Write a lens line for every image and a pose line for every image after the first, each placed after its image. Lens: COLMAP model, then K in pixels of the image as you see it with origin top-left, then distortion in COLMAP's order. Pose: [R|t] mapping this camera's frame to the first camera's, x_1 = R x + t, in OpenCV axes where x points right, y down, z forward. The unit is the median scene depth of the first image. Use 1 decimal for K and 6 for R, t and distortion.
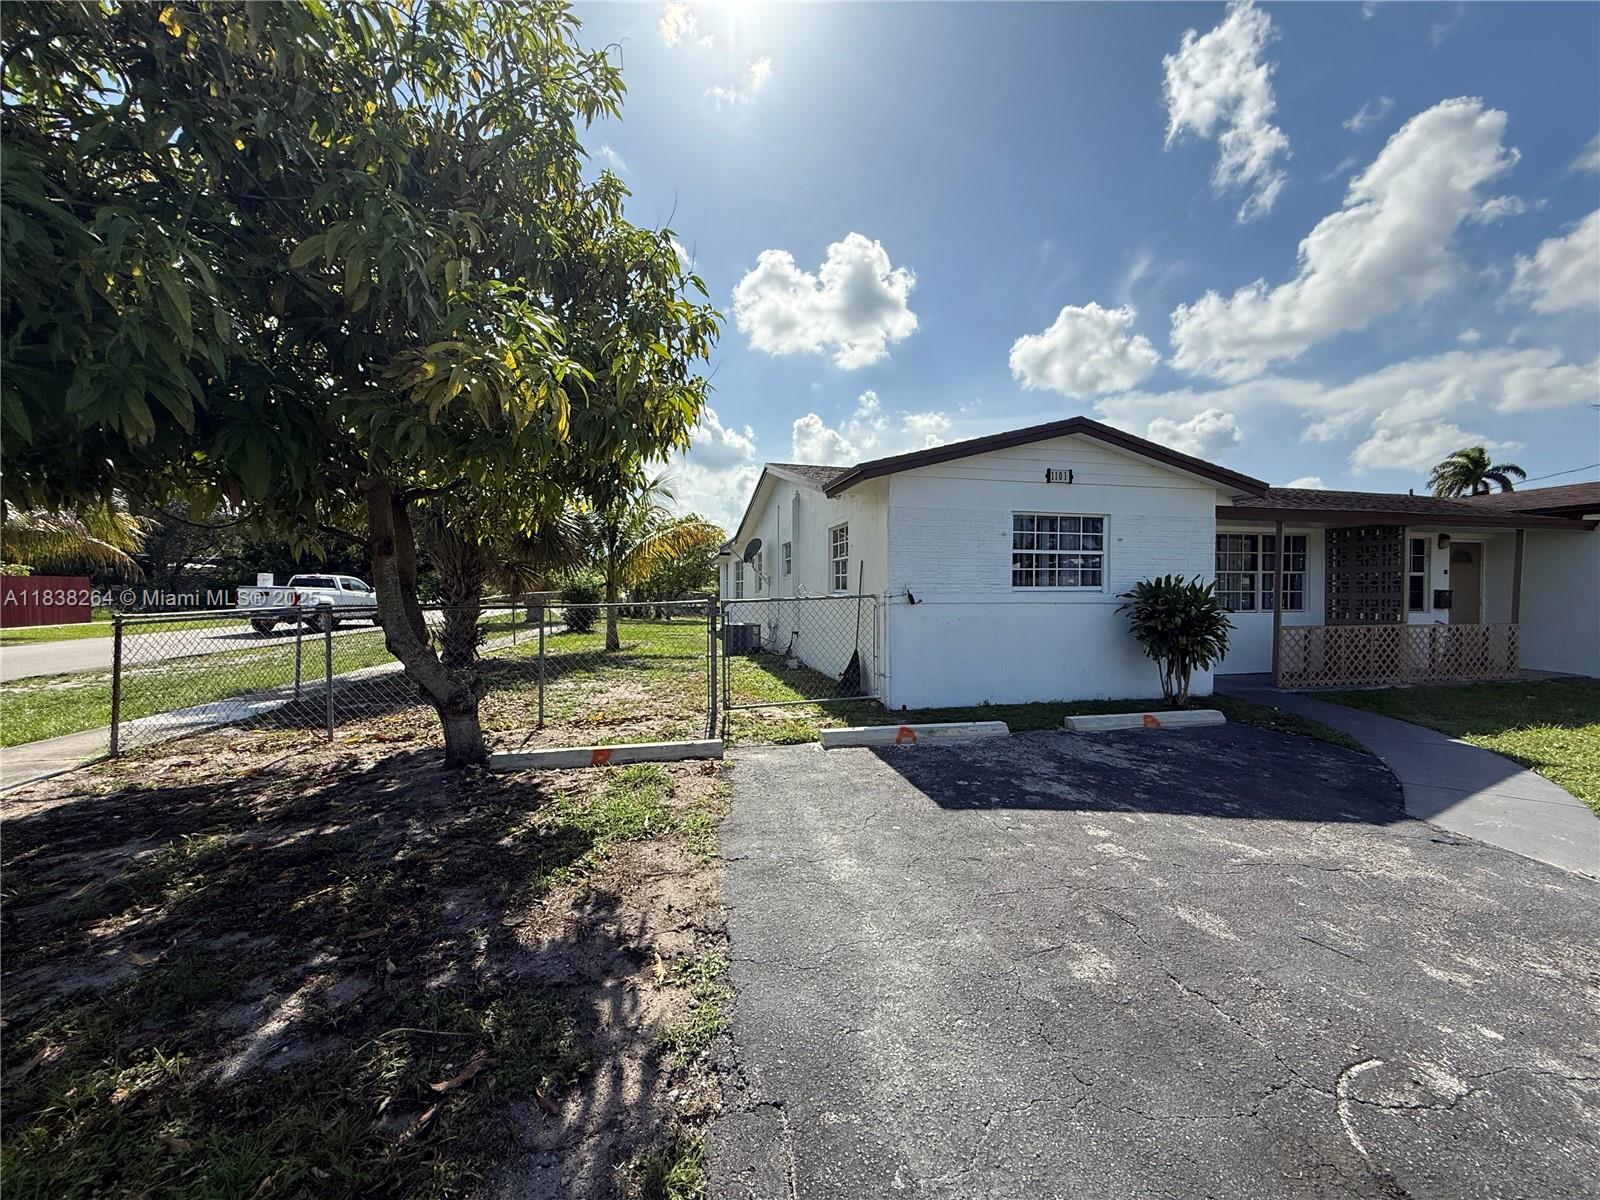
lens RADIAL K [[640.8, 0, 812.3], [0, 640.8, 600.5], [0, 0, 1]] dist [-0.001352, -0.000113]
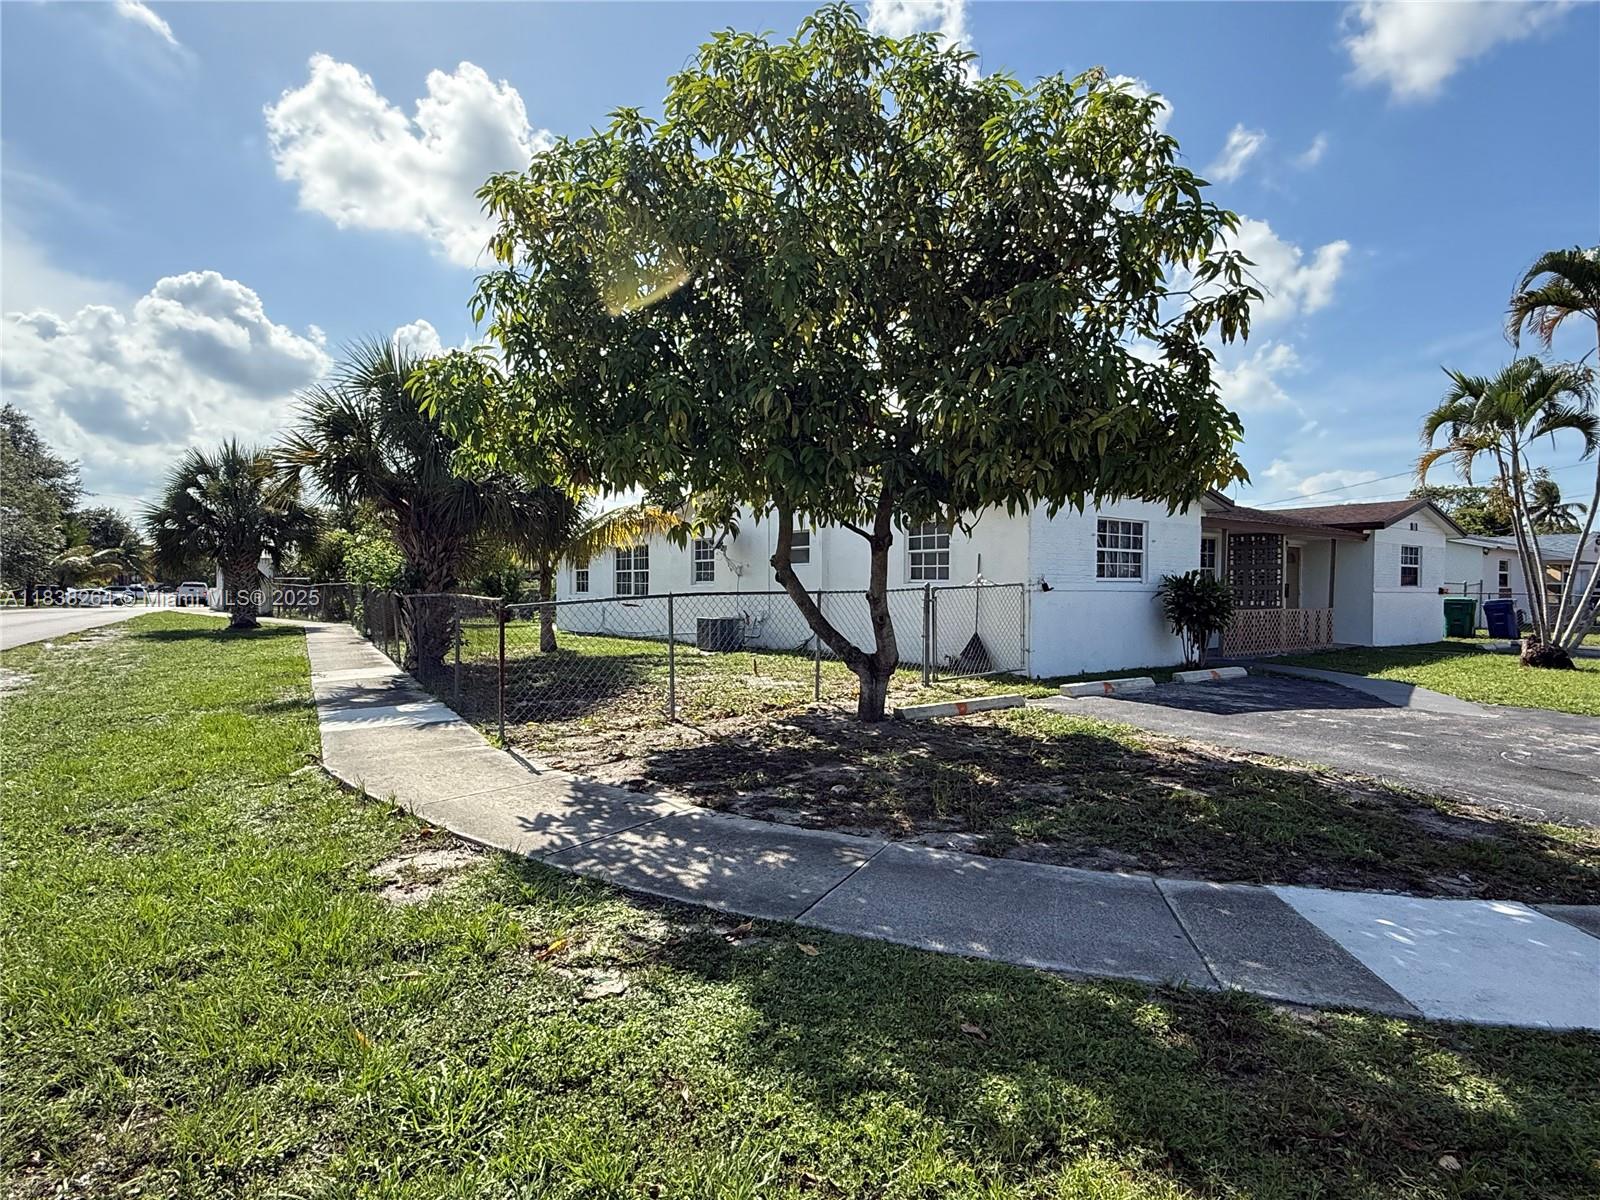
lens RADIAL K [[891.5, 0, 794.6], [0, 891.5, 599.5], [0, 0, 1]] dist [-0.031492, -0.000680]
pose [[0.914291, -0.001307, 0.405056, -0.883442], [0.001640, 0.999999, -0.000476, 0.019648], [-0.405055, 0.001099, 0.914292, -0.316486]]
